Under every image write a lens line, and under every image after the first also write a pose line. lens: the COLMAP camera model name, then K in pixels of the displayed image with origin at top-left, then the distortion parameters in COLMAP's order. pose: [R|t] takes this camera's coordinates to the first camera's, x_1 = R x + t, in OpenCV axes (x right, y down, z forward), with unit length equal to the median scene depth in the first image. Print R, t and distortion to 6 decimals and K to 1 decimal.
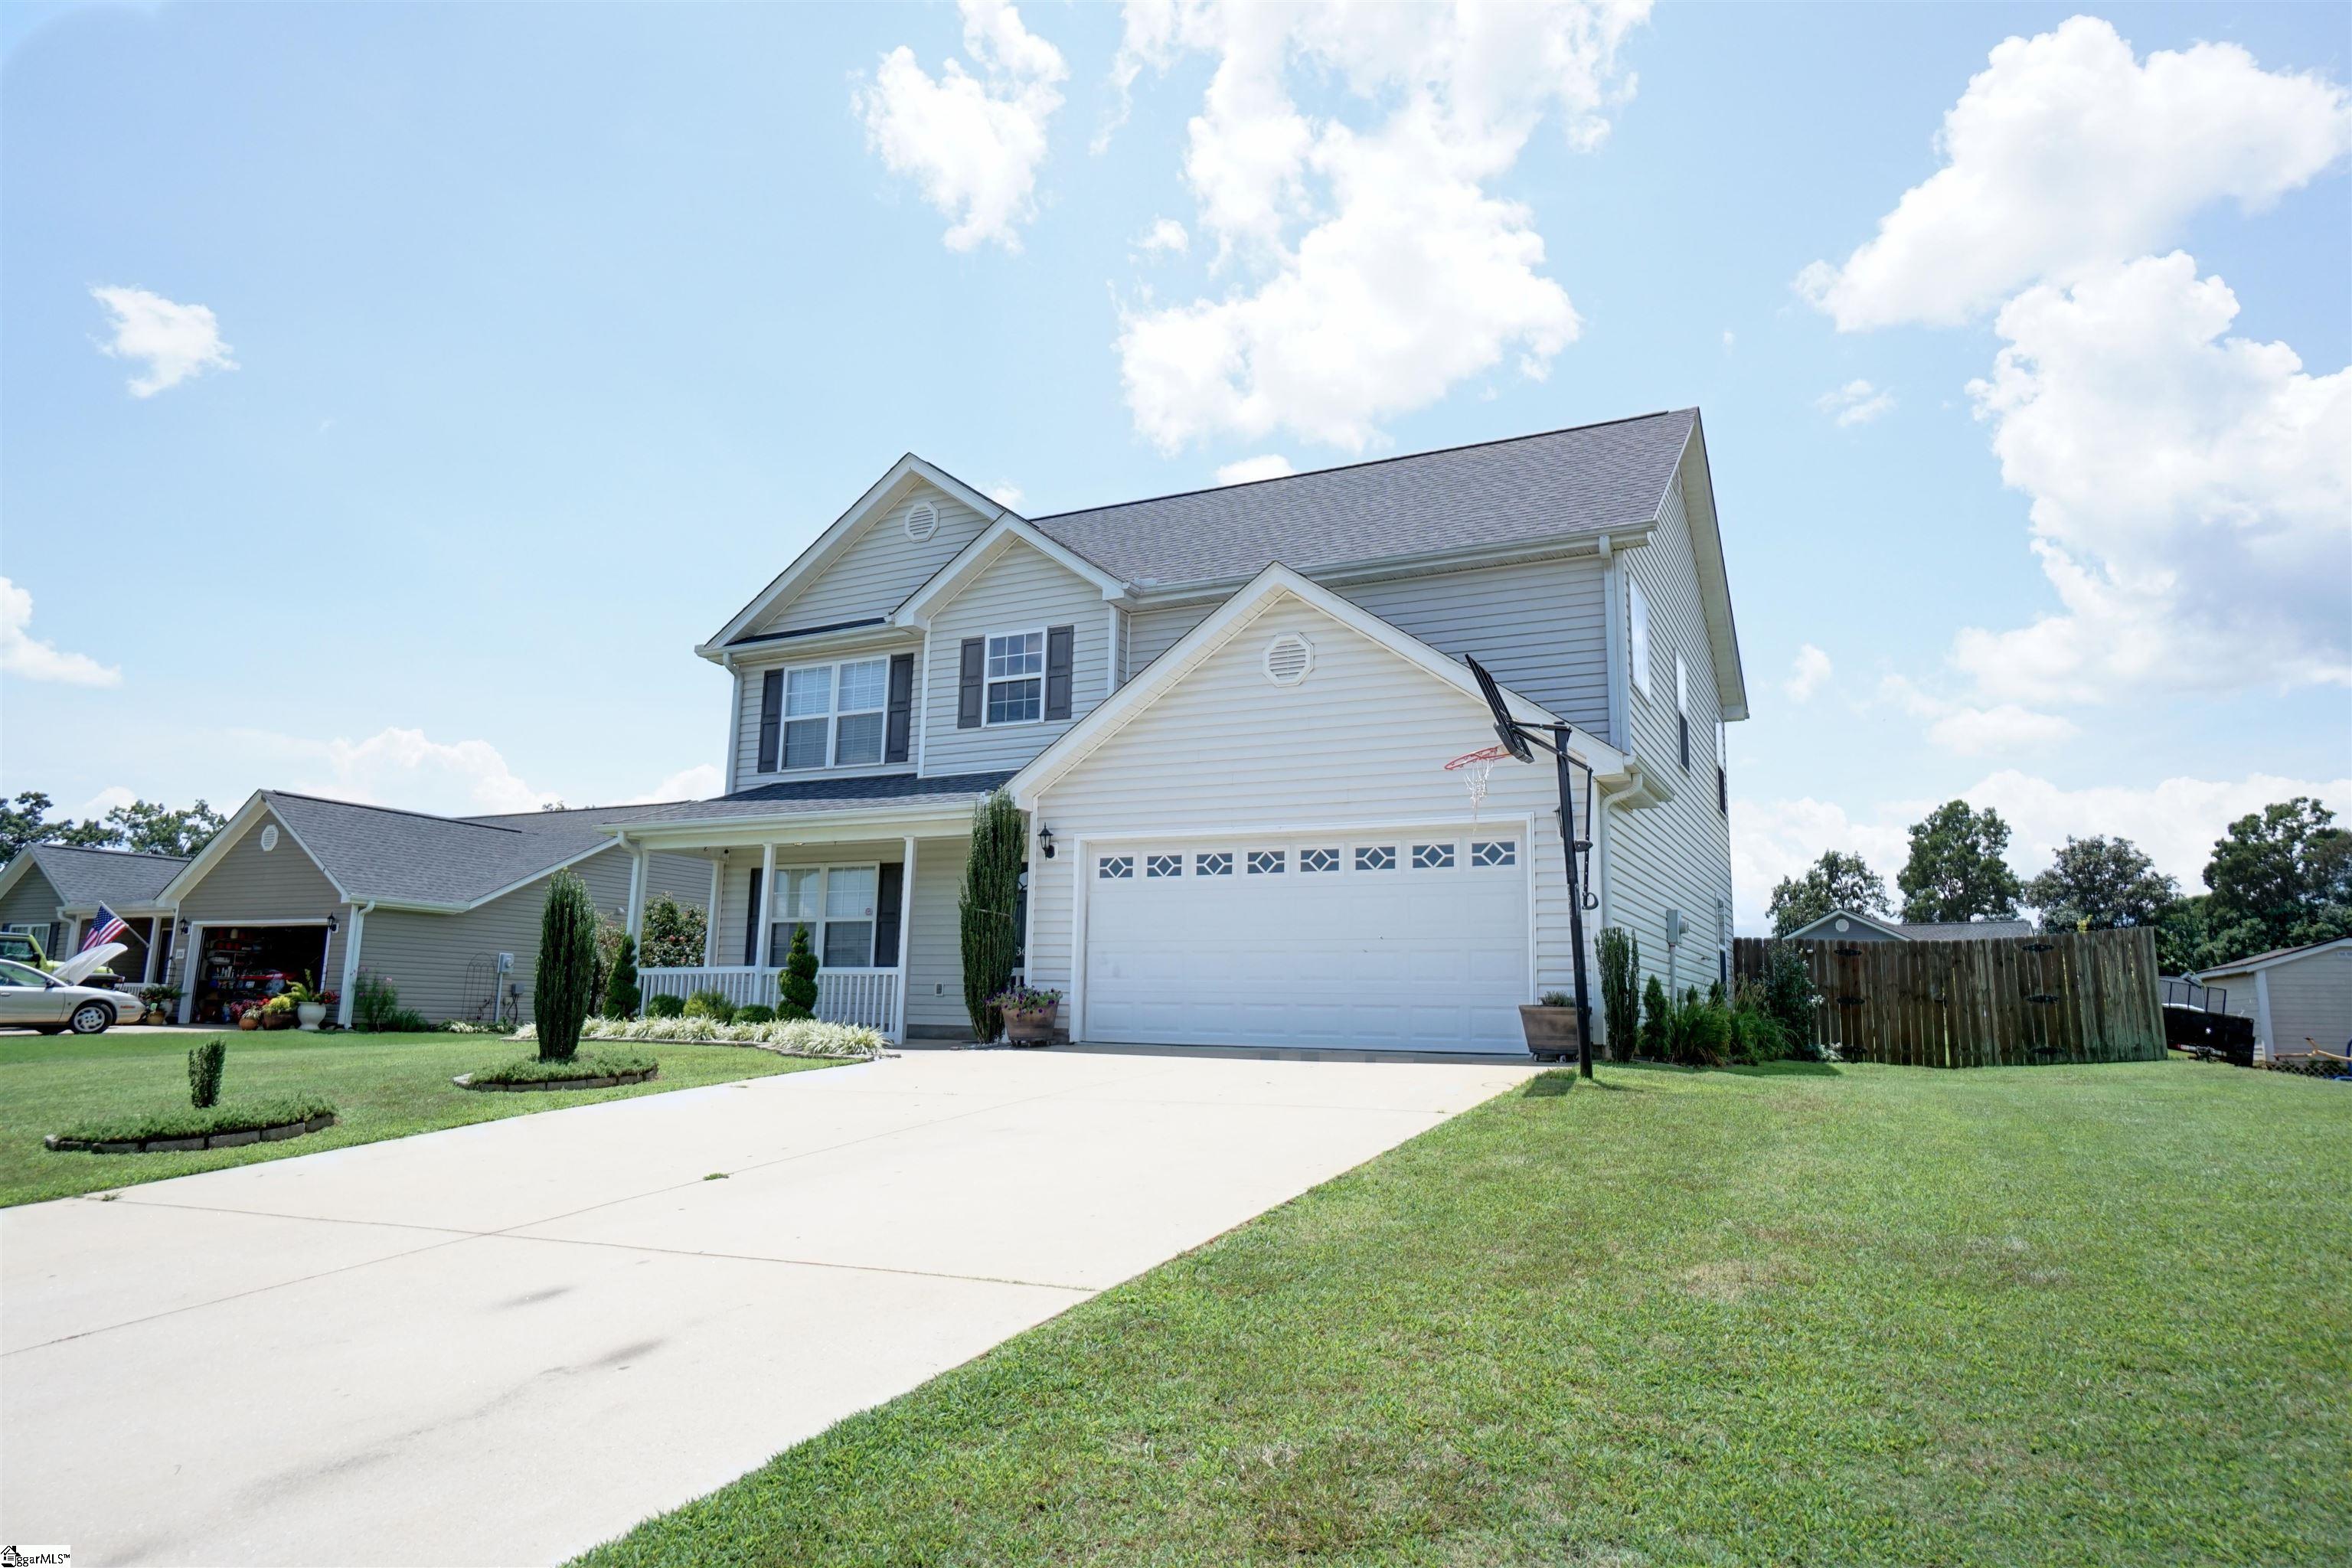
lens RADIAL K [[1444.5, 0, 1176.6], [0, 1444.5, 787.8], [0, 0, 1]] dist [0.009487, 0.000478]
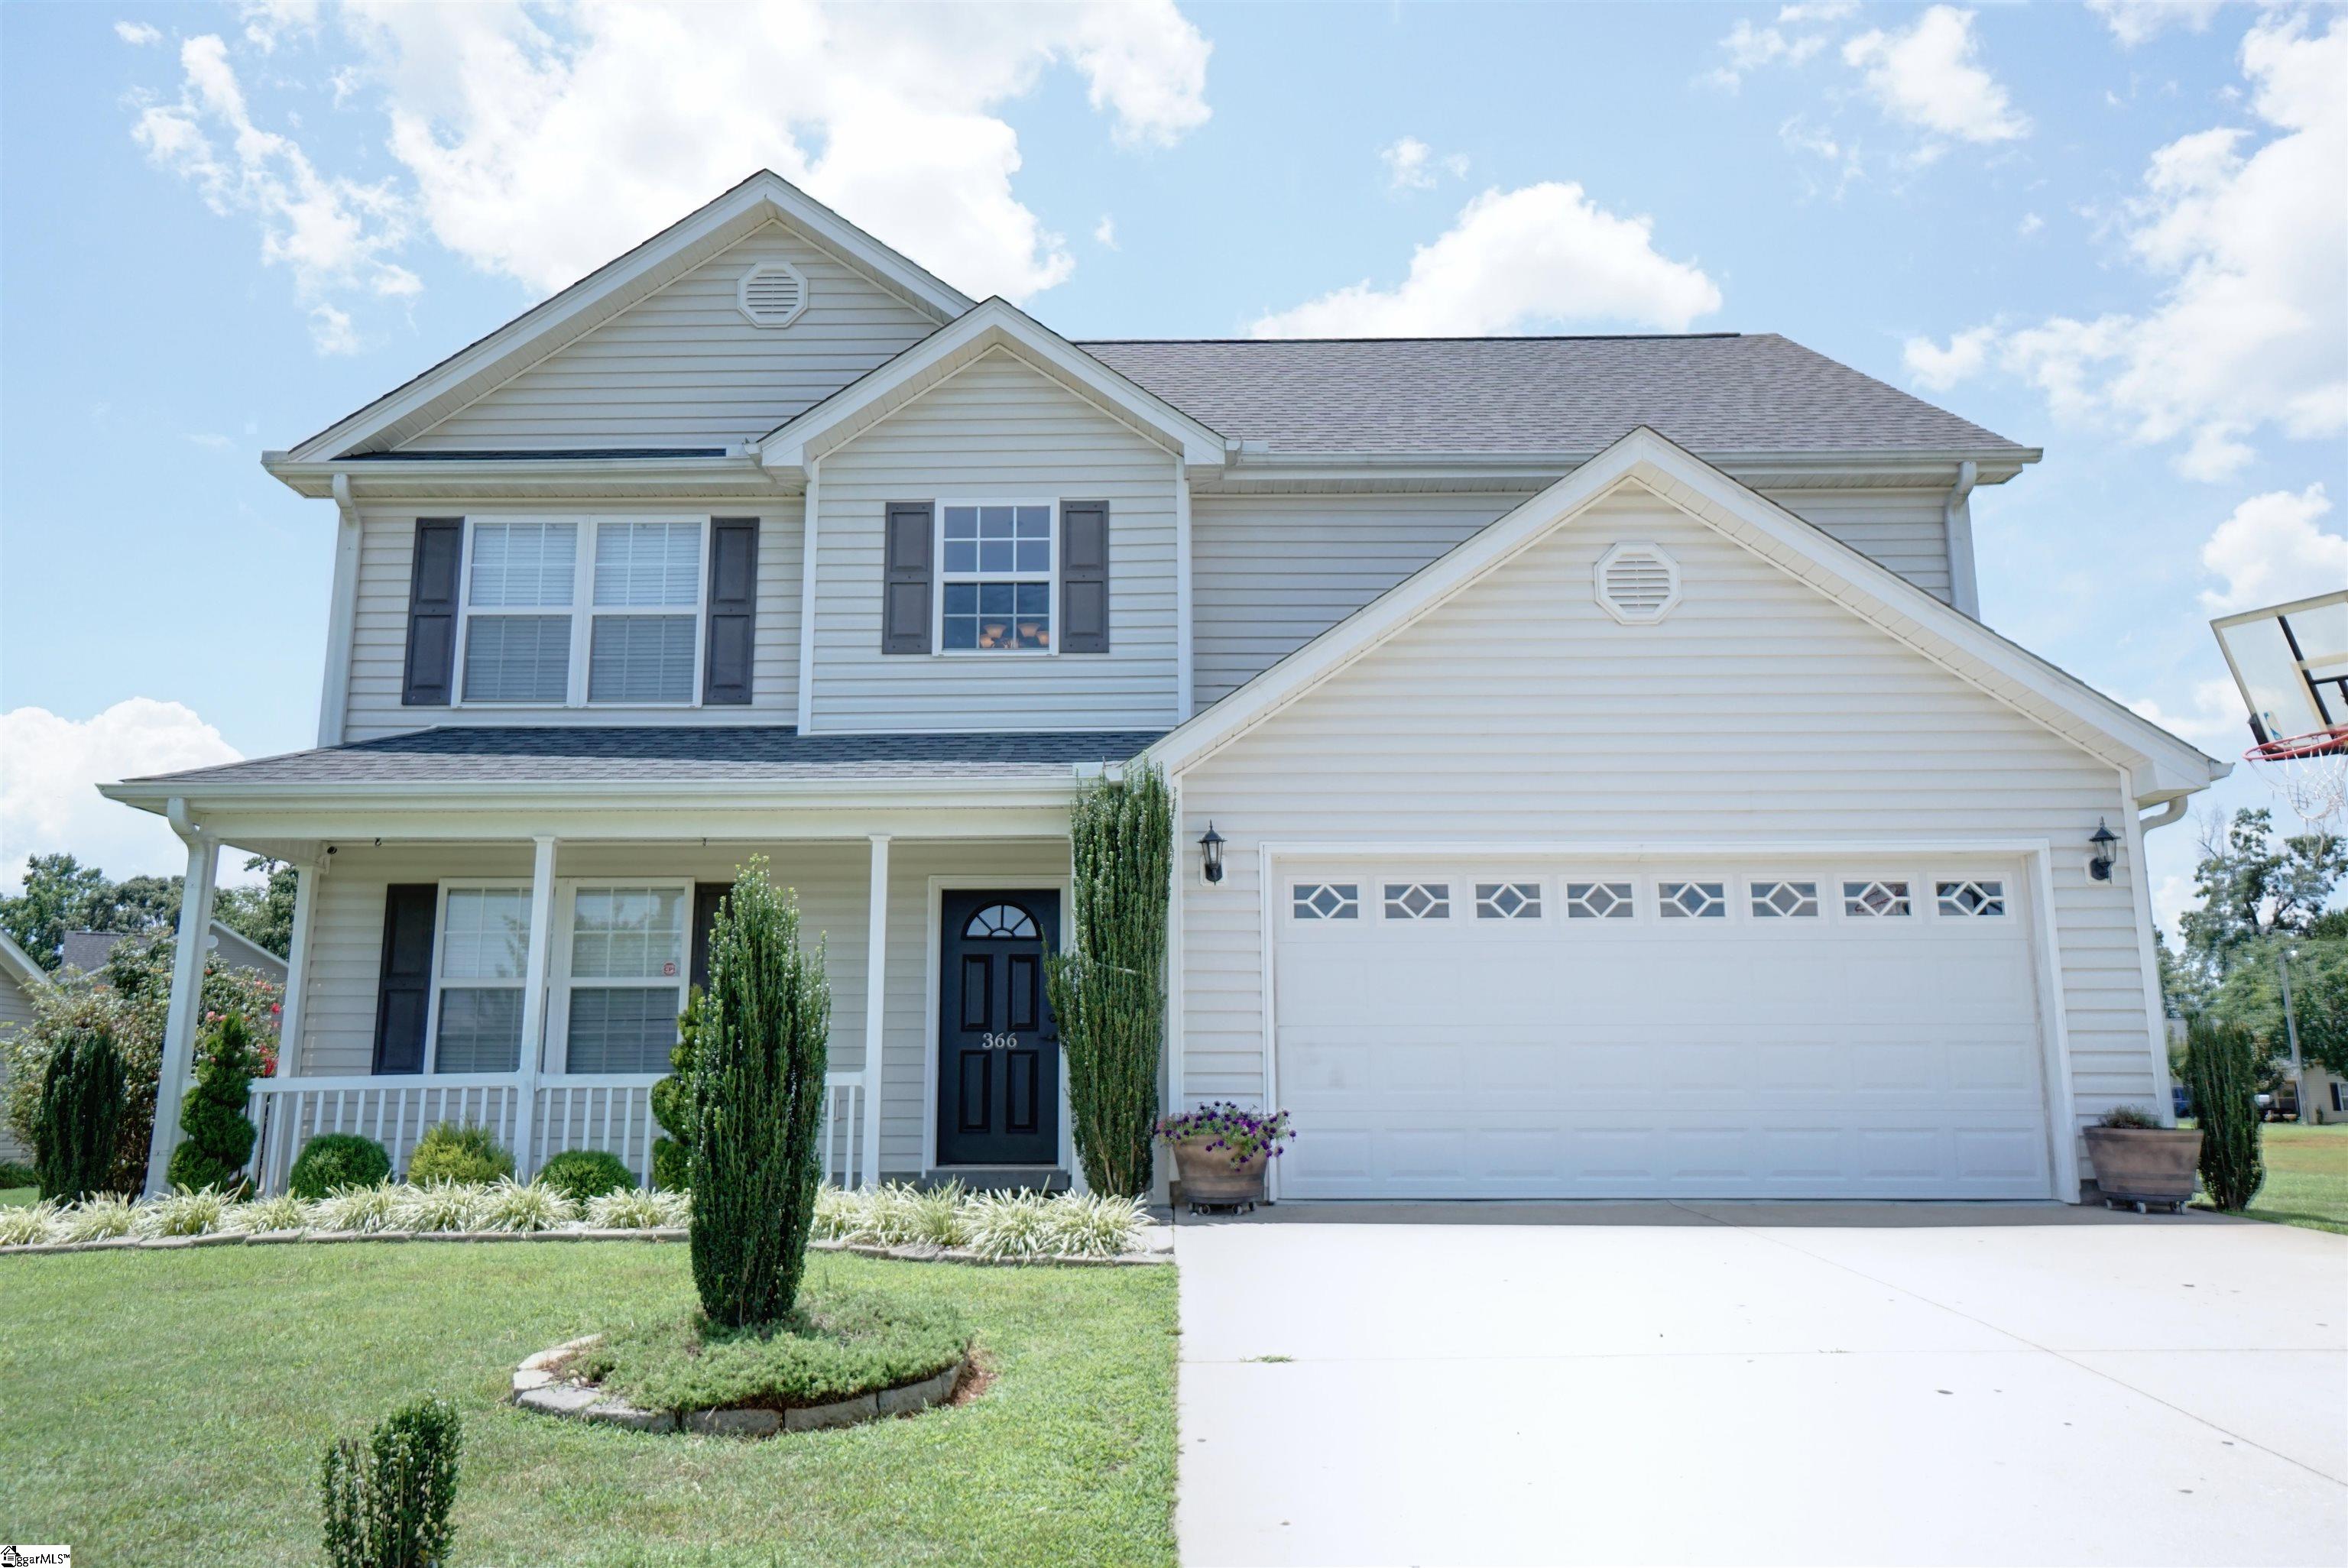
lens RADIAL K [[1780.9, 0, 1172.9], [0, 1780.9, 779.6], [0, 0, 1]] dist [0.048738, 0.002921]
pose [[0.893357, 0.061392, 0.445135, -0.371961], [-0.050346, 0.998061, -0.036608, 0.030327], [-0.446519, 0.010294, 0.894715, 0.317866]]
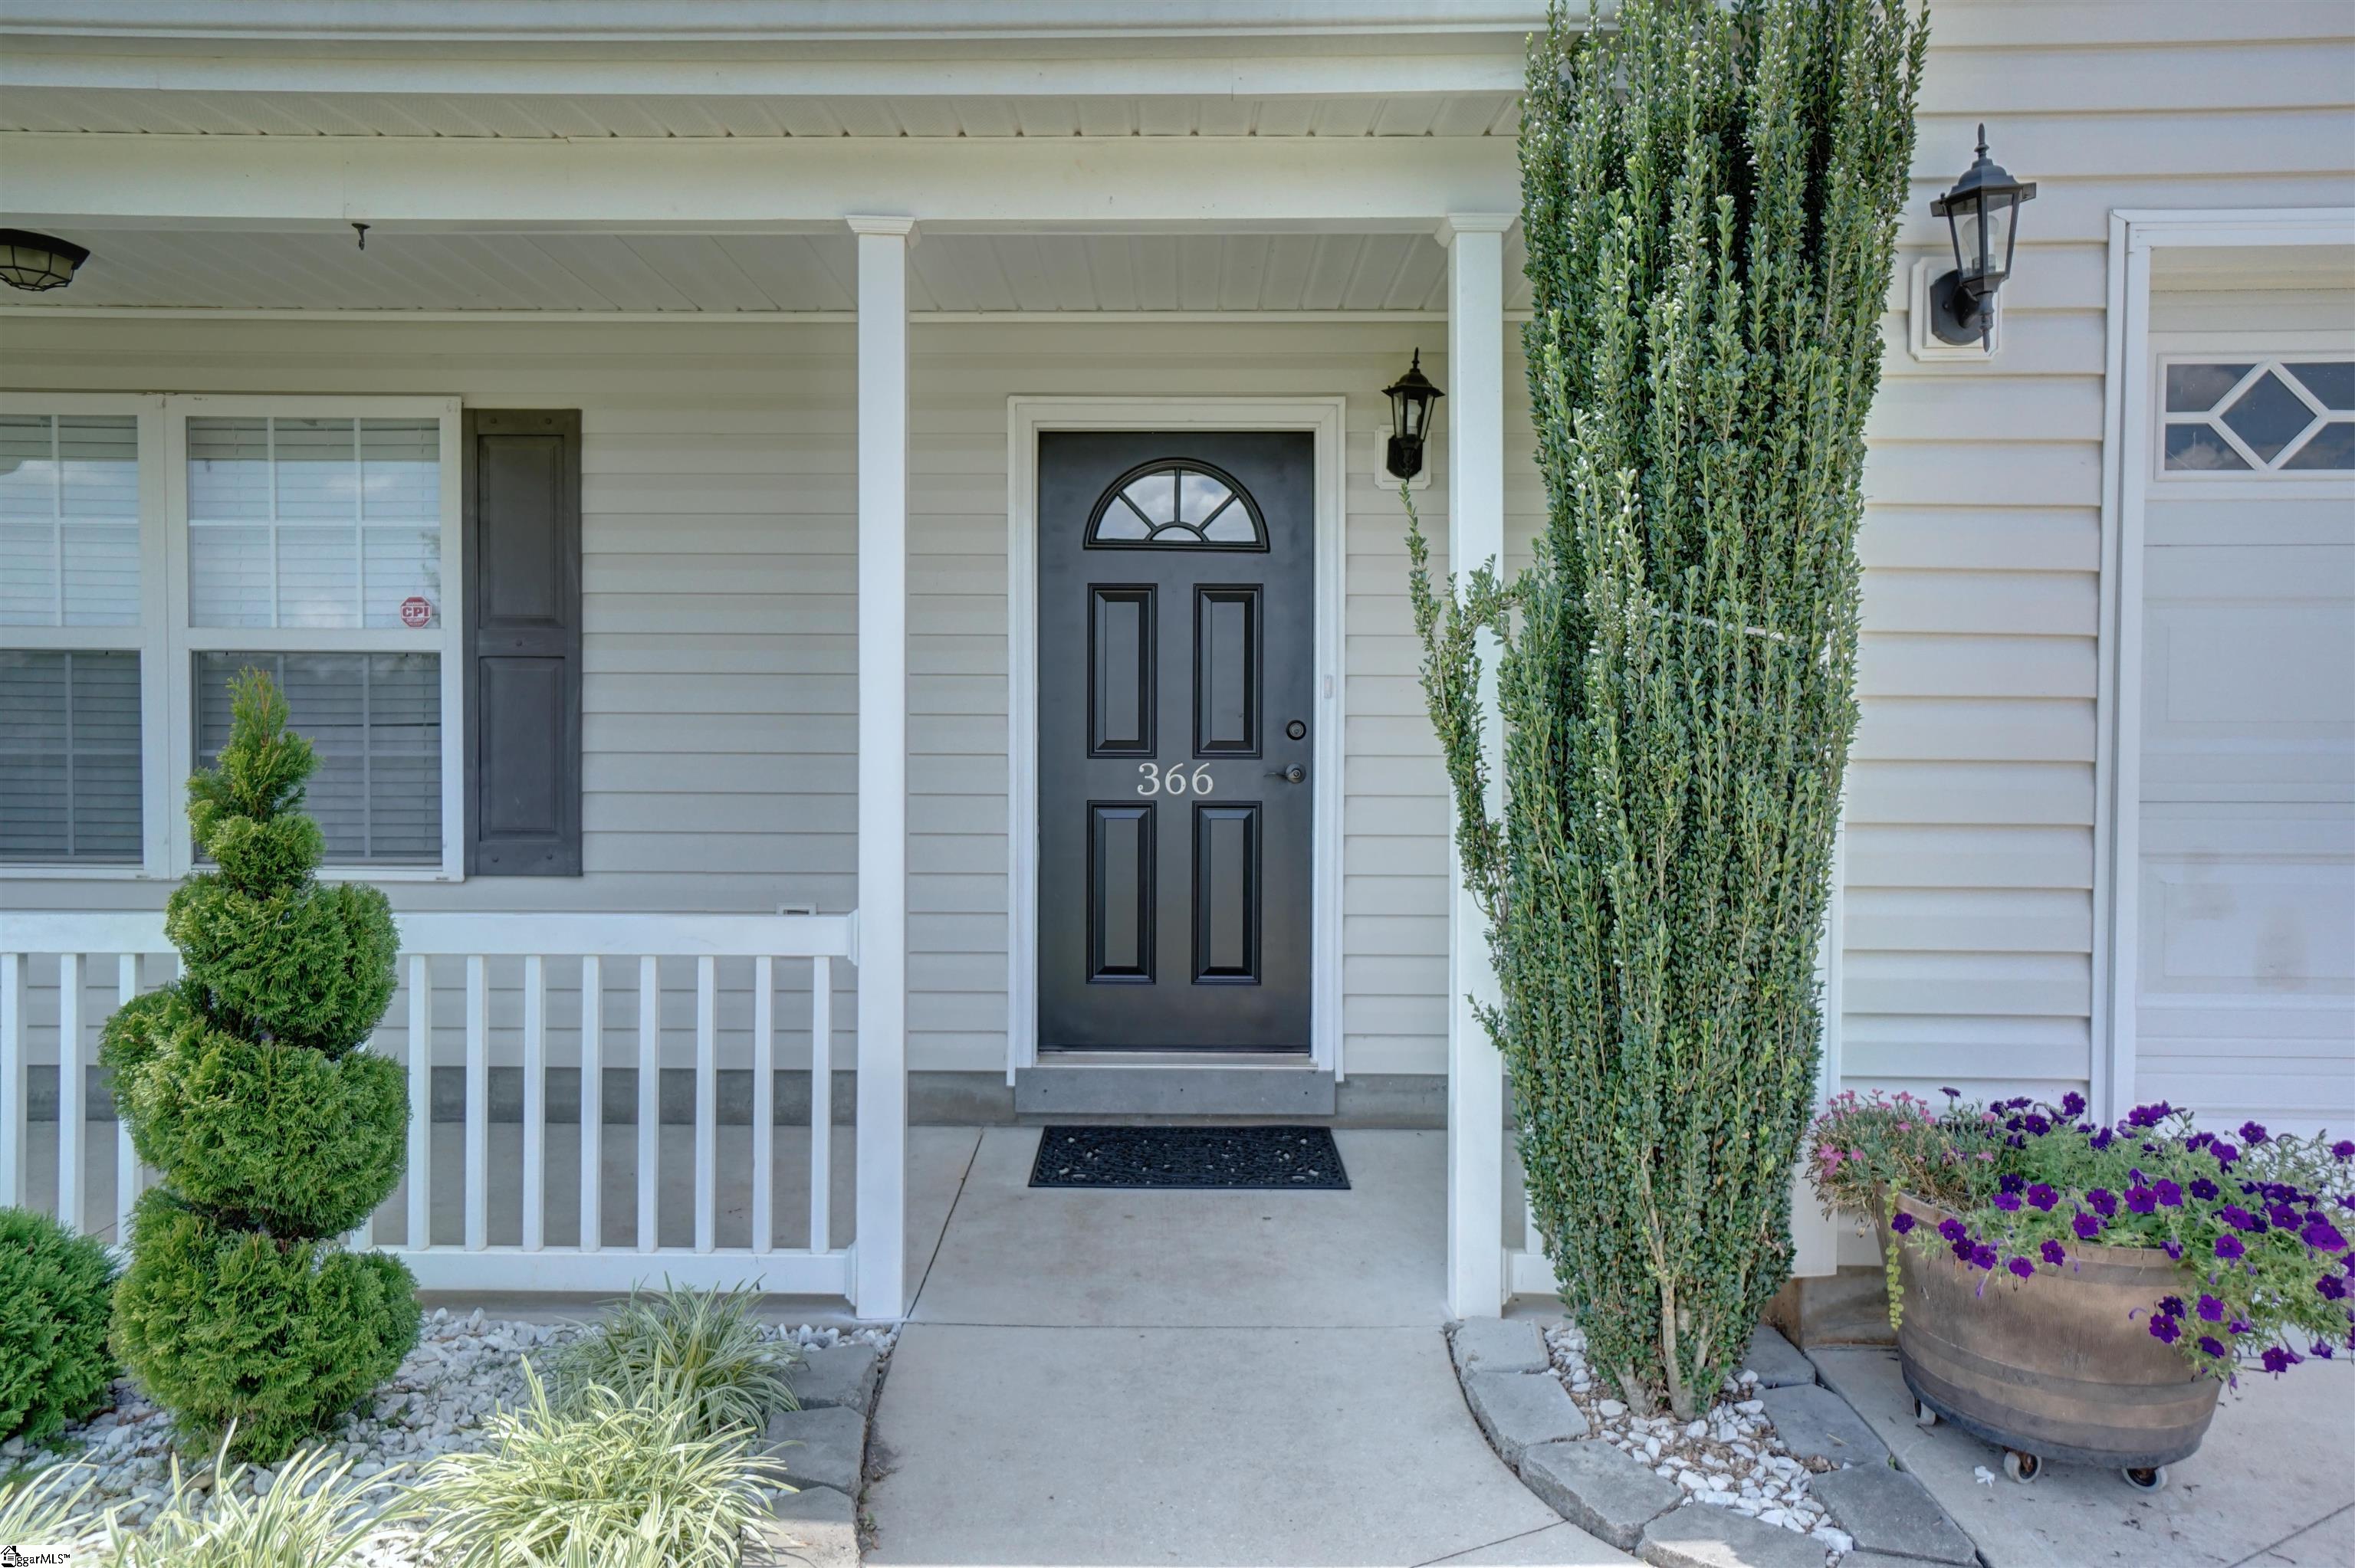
lens RADIAL K [[1526.5, 0, 1172.0], [0, 1526.5, 779.6], [0, 0, 1]] dist [0.018134, 0.000167]
pose [[0.893357, -0.031622, 0.448234, -0.229084], [-0.056283, 0.981791, 0.181438, 0.063760], [-0.445809, -0.187316, 0.875309, 0.758665]]
